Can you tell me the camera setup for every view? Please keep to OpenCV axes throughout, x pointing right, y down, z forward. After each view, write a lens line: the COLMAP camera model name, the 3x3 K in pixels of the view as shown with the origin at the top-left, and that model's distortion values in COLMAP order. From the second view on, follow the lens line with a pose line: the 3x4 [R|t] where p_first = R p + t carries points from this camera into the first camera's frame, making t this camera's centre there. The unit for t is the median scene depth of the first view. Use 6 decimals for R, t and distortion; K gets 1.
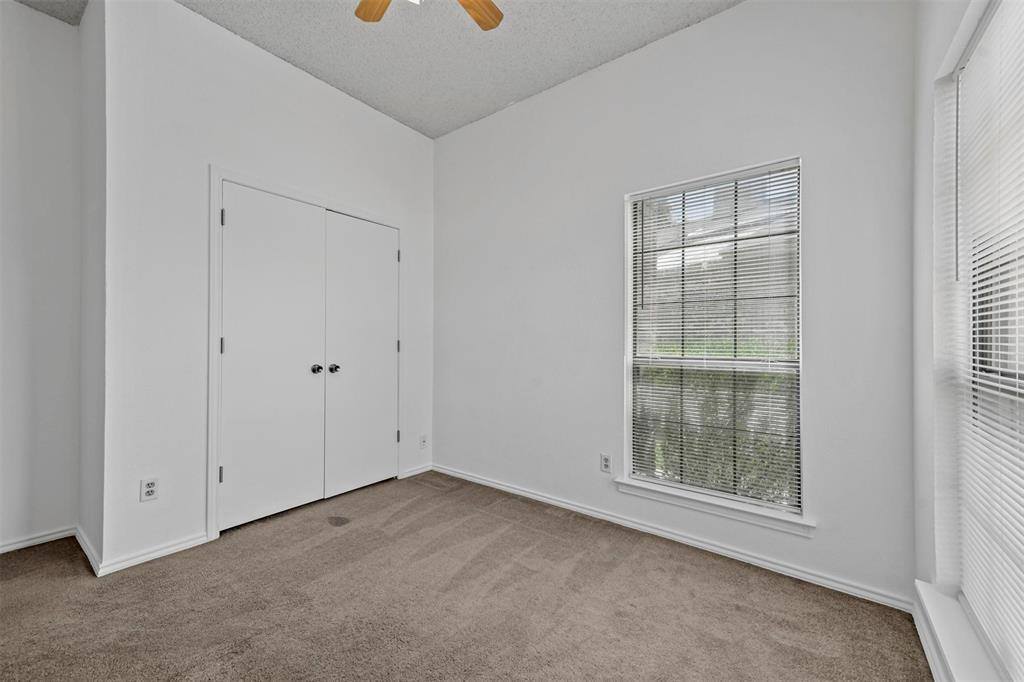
lens RADIAL K [[405.3, 0, 512.0], [0, 405.3, 341.0], [0, 0, 1]] dist [0.011920, -0.000313]
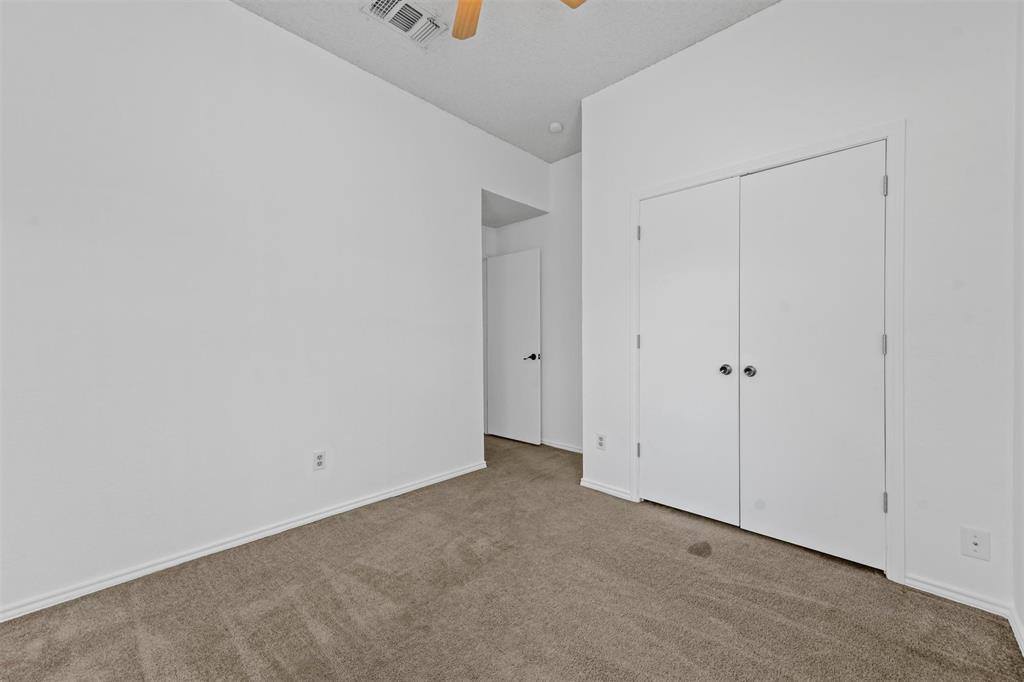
lens RADIAL K [[405.3, 0, 512.0], [0, 405.3, 341.0], [0, 0, 1]] dist [0.011920, -0.000313]
pose [[-0.119475, 0.002490, -0.992834, 0.467135], [0.004417, 0.999988, 0.001976, 0.005763], [0.992827, -0.004149, -0.119484, 0.723141]]
